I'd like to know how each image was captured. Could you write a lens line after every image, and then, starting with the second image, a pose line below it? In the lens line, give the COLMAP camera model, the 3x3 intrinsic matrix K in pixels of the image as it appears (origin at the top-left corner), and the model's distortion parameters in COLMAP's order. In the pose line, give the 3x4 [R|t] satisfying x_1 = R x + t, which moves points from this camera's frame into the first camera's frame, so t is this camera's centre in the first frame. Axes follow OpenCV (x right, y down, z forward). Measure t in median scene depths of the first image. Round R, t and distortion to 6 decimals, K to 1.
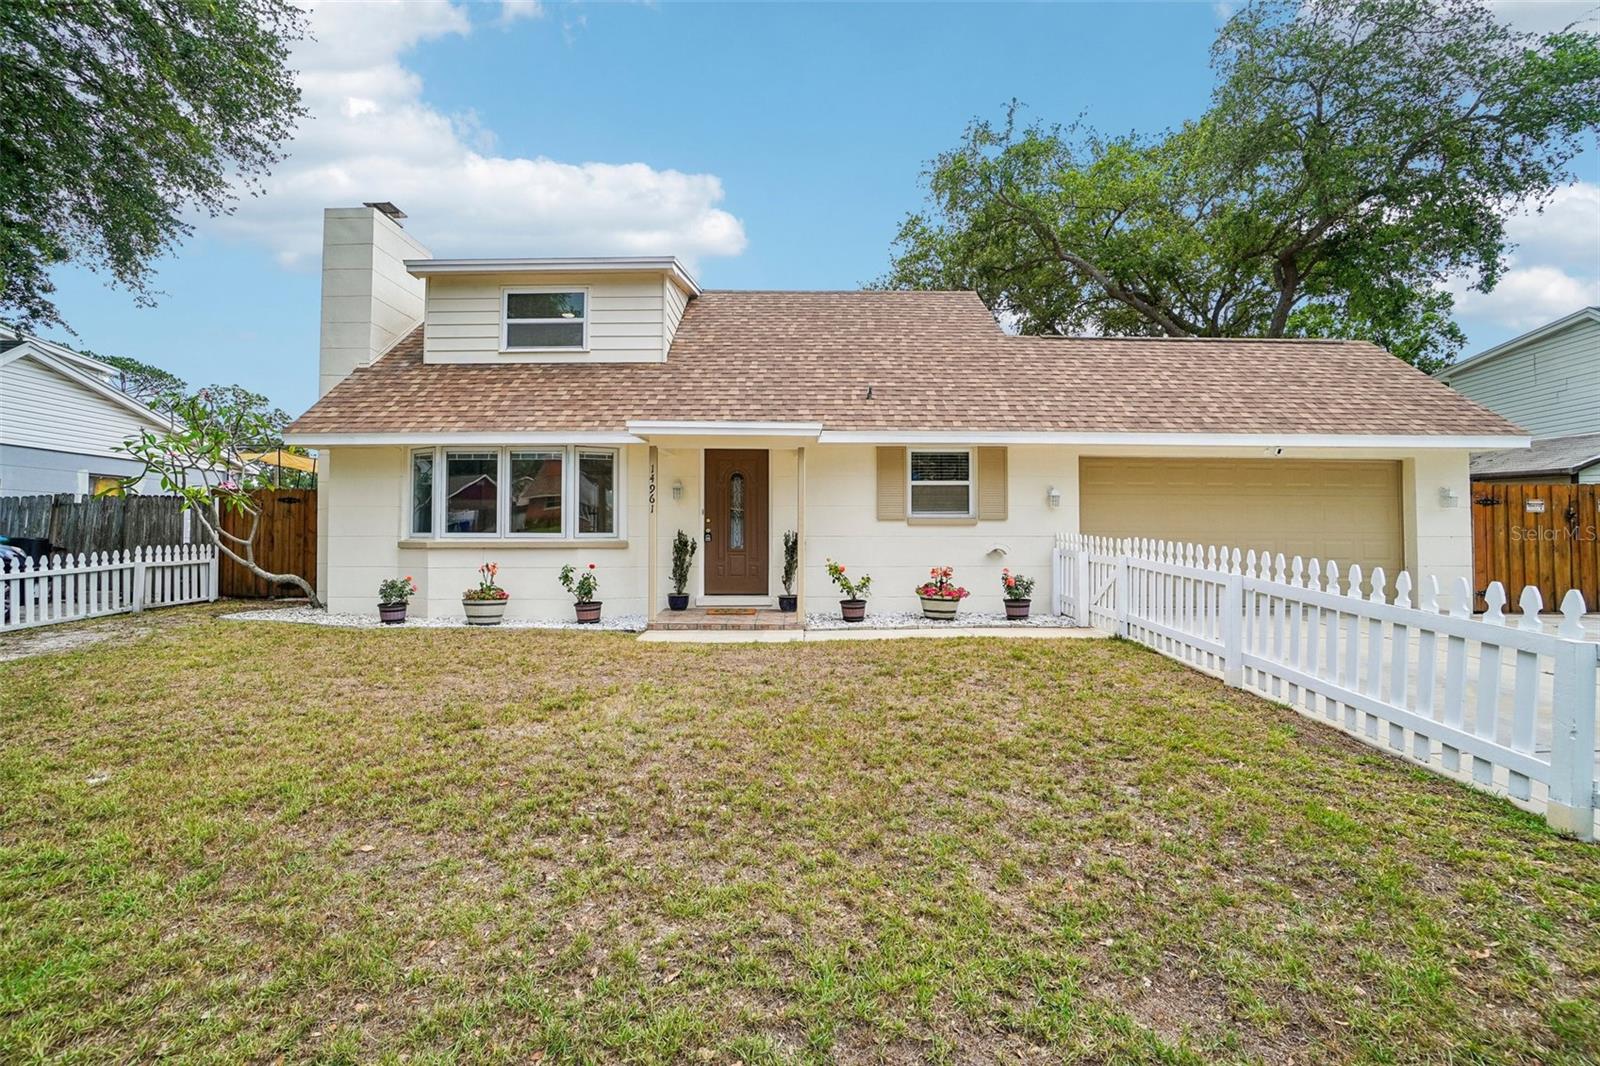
lens RADIAL K [[709.2, 0, 800.9], [0, 709.2, 521.5], [0, 0, 1]] dist [-0.064797, 0.025472]
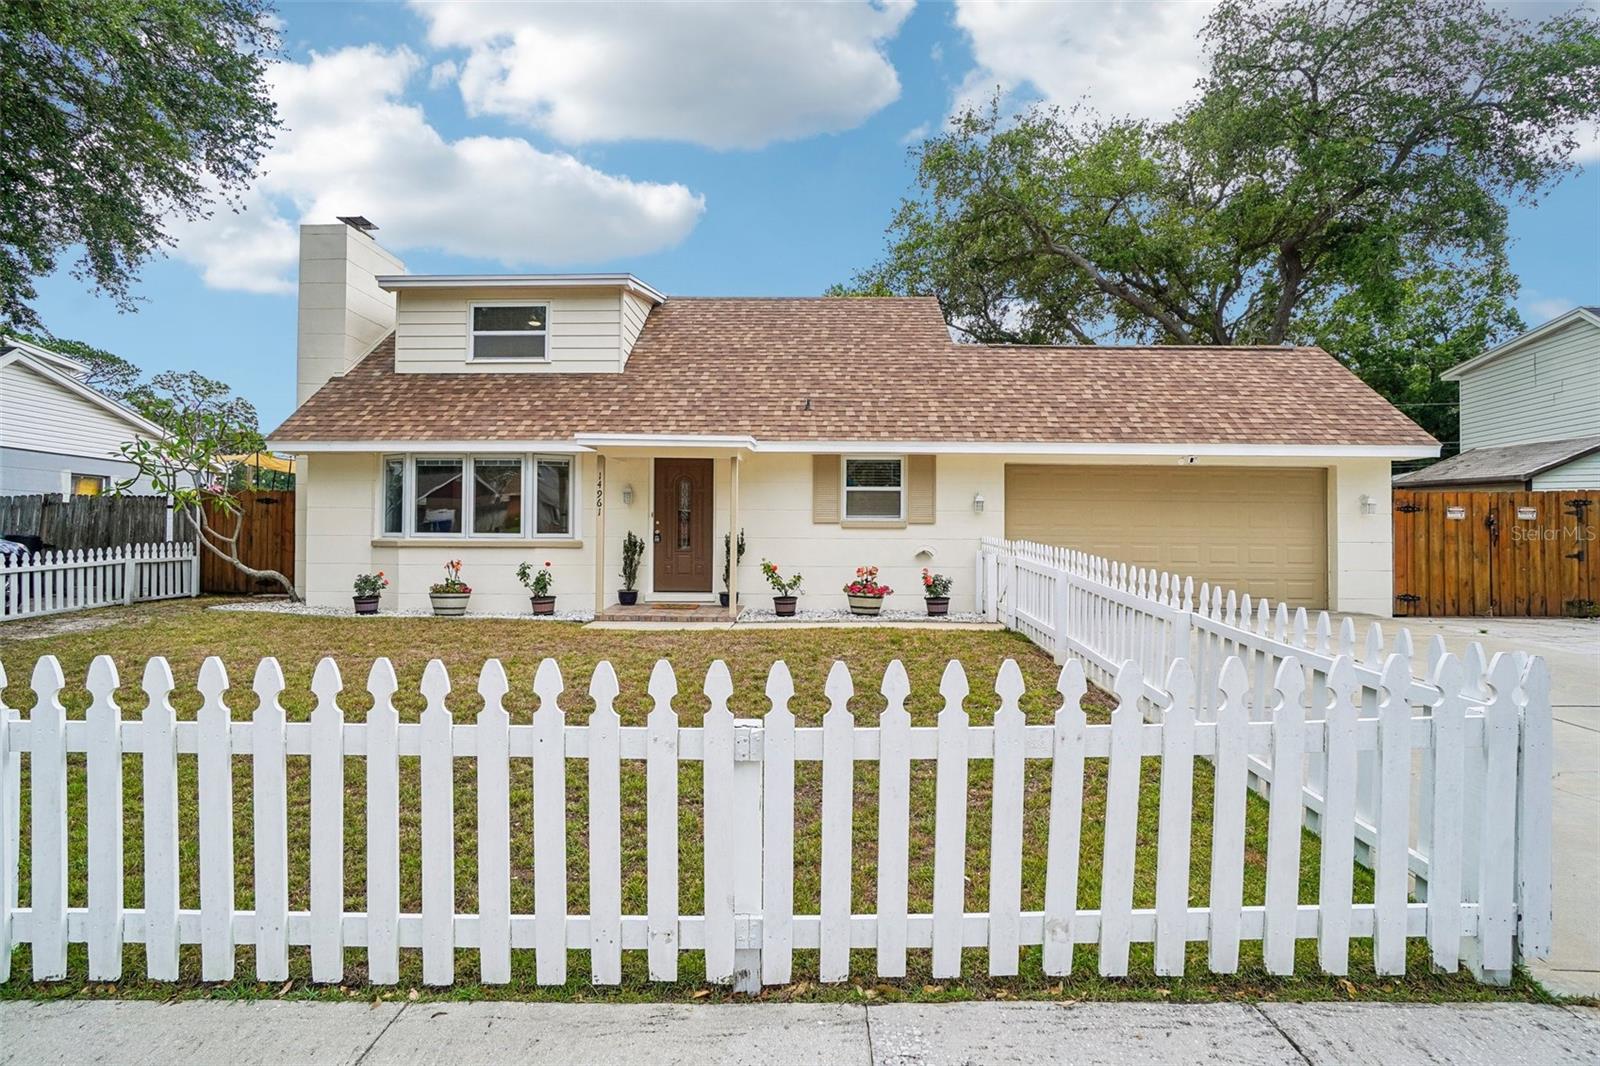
lens RADIAL K [[795.9, 0, 800.4], [0, 795.9, 529.4], [0, 0, 1]] dist [-0.044292, 0.023096]
pose [[0.999675, 0.006000, -0.024774, 0.117558], [-0.005804, 0.999951, 0.007990, -0.002000], [0.024820, -0.007844, 0.999661, -0.205441]]
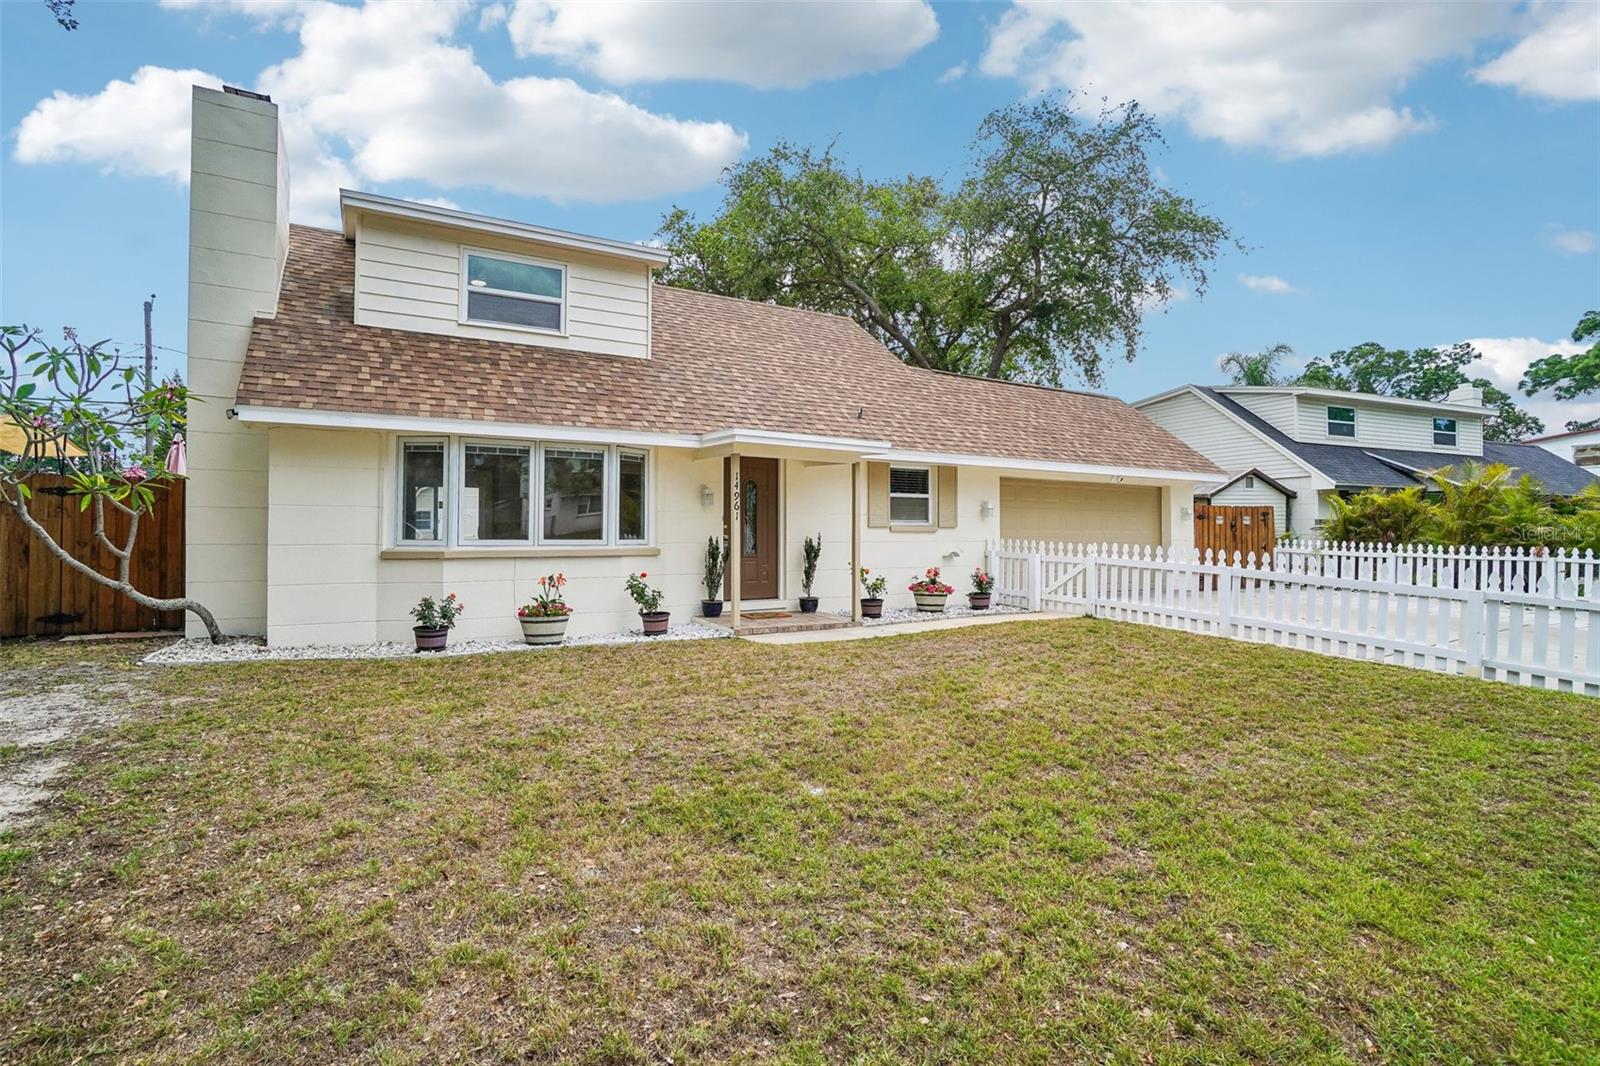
lens RADIAL K [[761.5, 0, 805.9], [0, 761.5, 523.6], [0, 0, 1]] dist [-0.039141, 0.000155]
pose [[0.861526, 0.007355, 0.507660, -0.584757], [-0.008560, 0.999963, 0.000040, -0.006708], [-0.507641, -0.004379, 0.861558, 0.012779]]
